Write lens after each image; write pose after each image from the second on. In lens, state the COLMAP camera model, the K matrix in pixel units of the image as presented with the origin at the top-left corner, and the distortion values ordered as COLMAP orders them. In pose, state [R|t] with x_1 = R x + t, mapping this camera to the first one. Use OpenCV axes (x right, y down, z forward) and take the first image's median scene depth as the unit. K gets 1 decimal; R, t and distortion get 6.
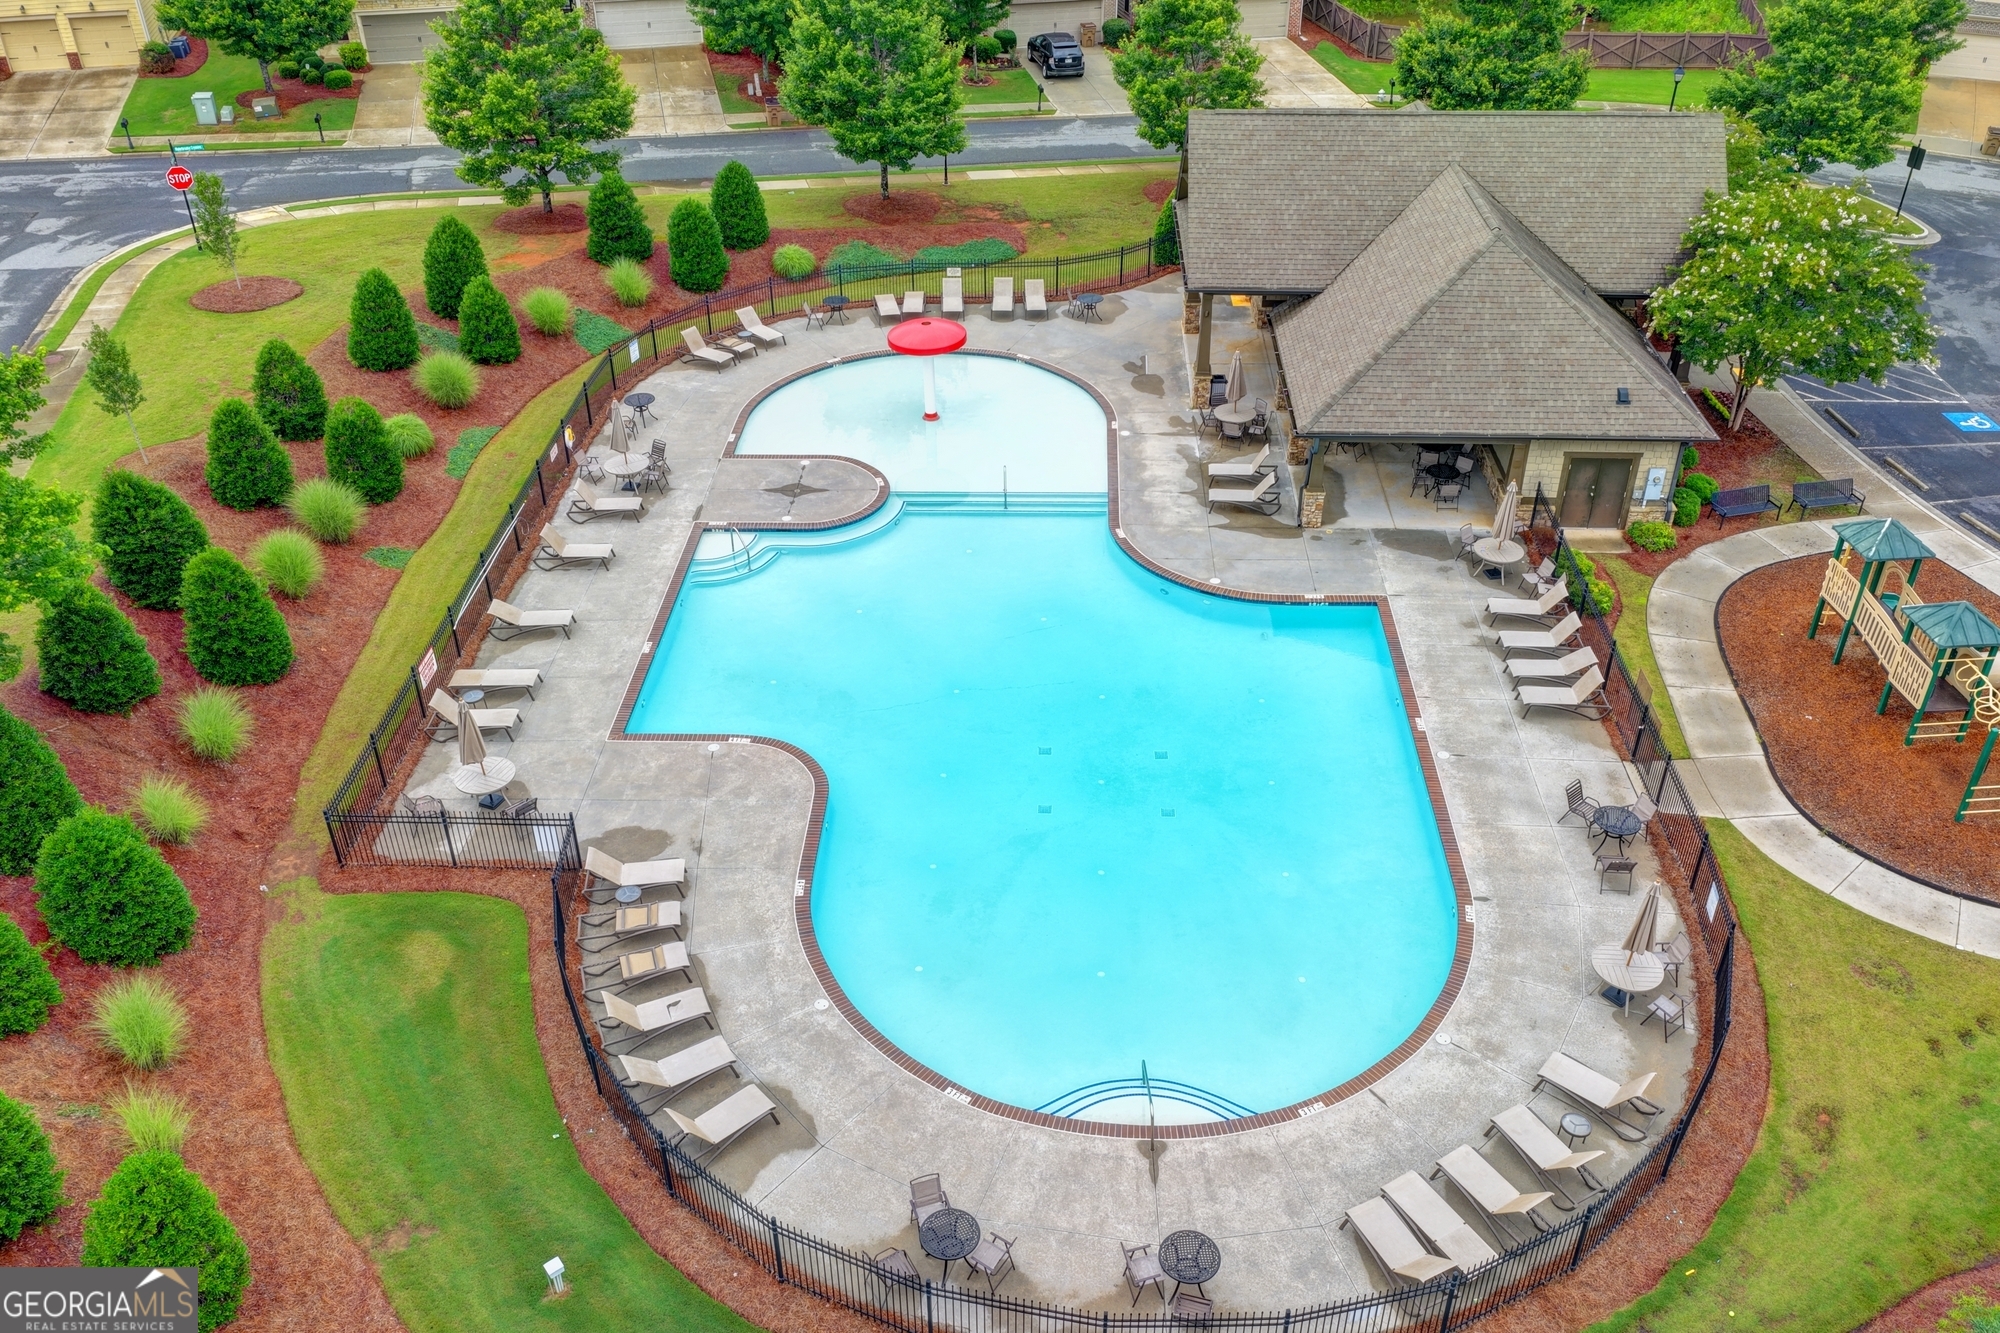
lens RADIAL K [[1592.2, 0, 1000.0], [0, 1592.2, 666.5], [0, 0, 1]] dist [-0.022508, -0.000174]
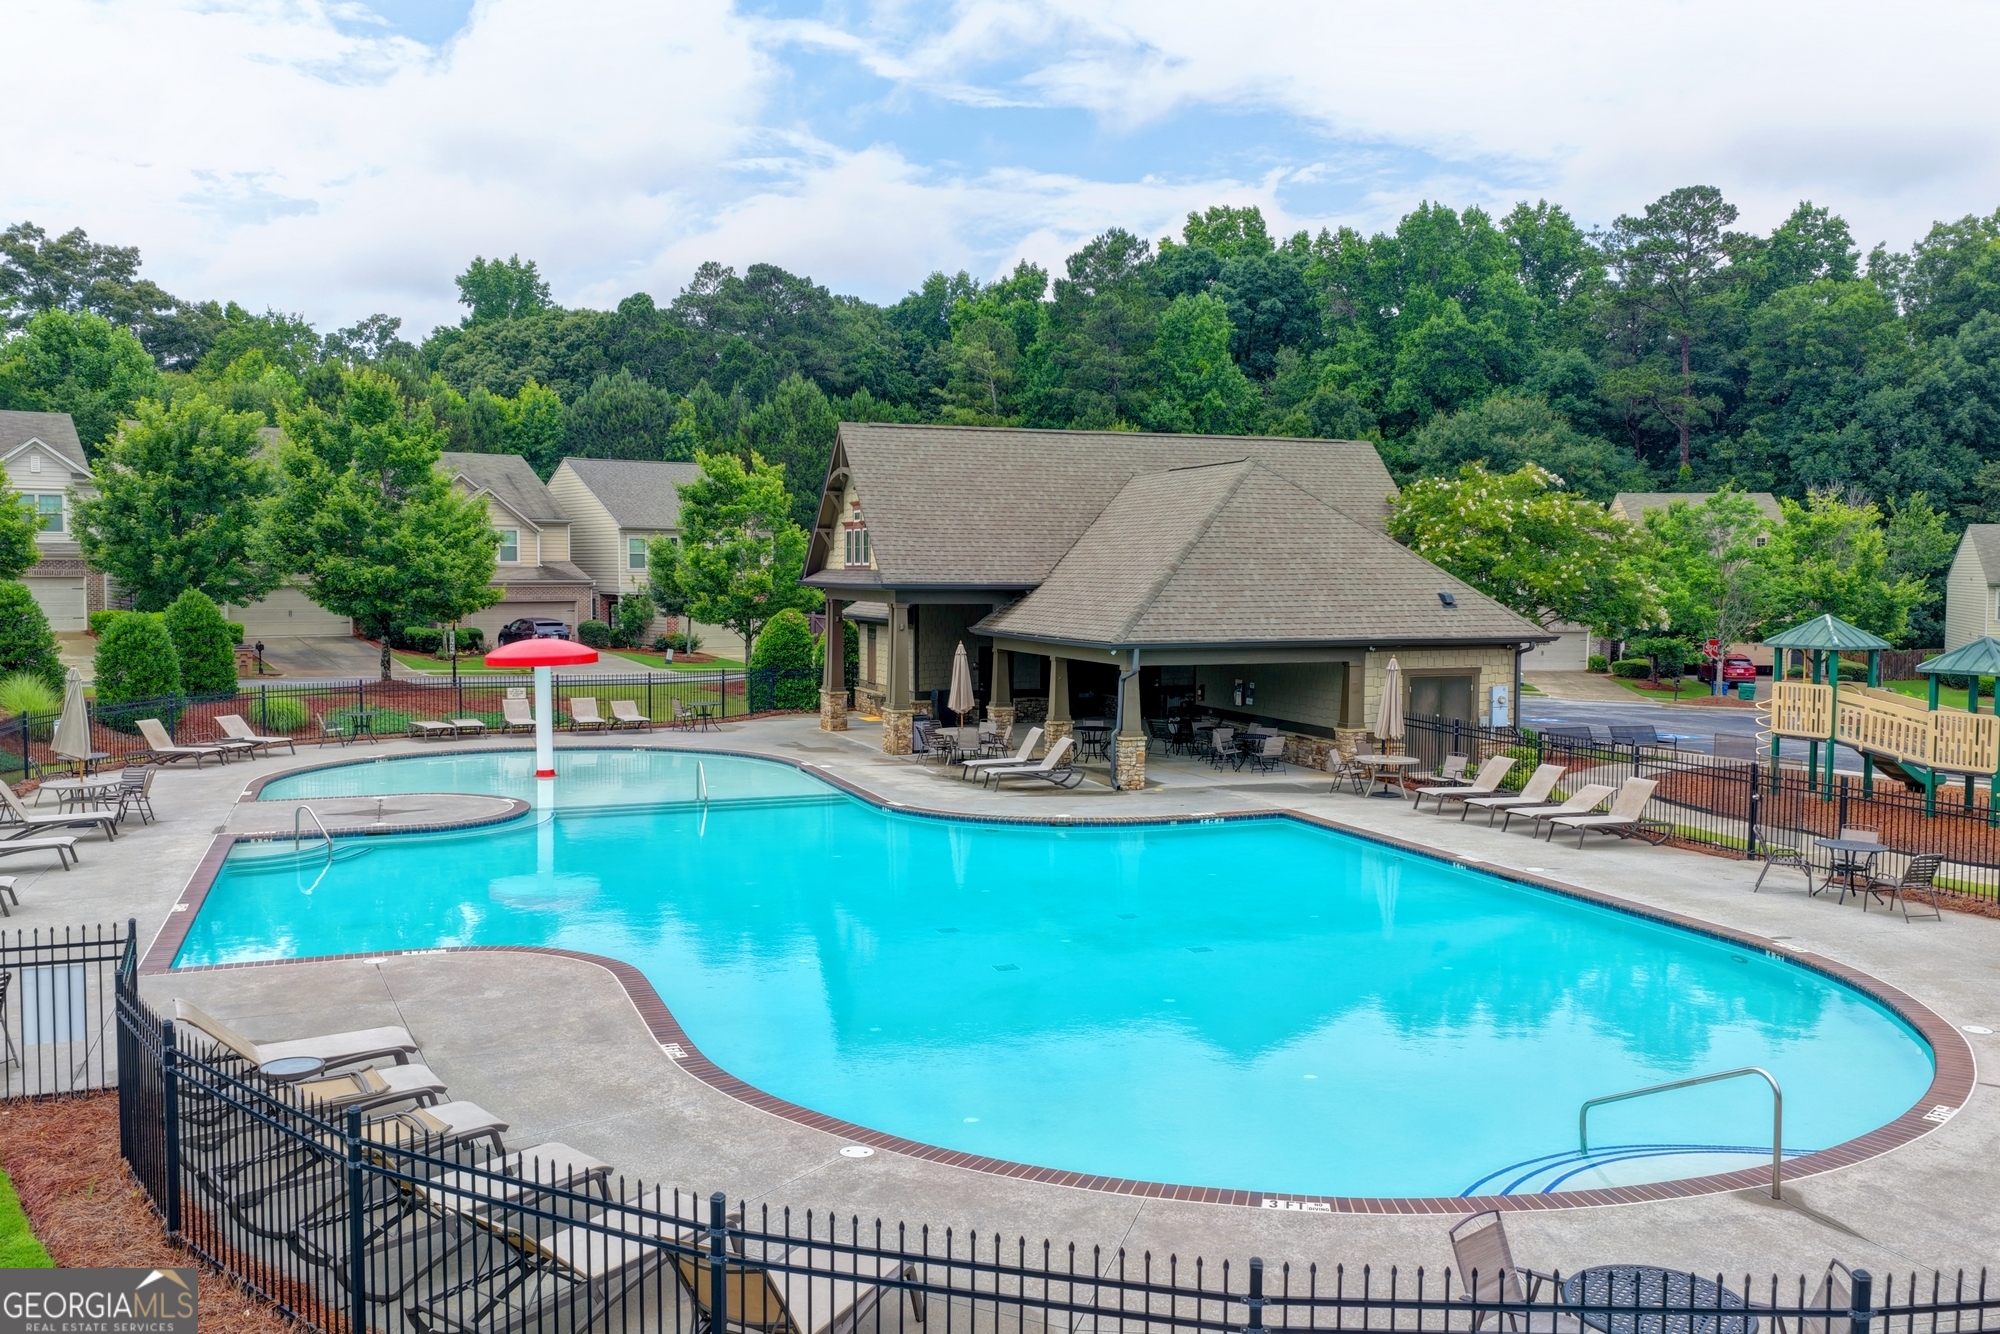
lens RADIAL K [[1627.6, 0, 1000.0], [0, 1627.6, 667.0], [0, 0, 1]] dist [0.002755, 0.005863]
pose [[0.921808, -0.014684, 0.387368, -0.217626], [0.205916, 0.865189, -0.457215, 0.275444], [-0.328433, 0.501230, 0.800562, 0.523449]]
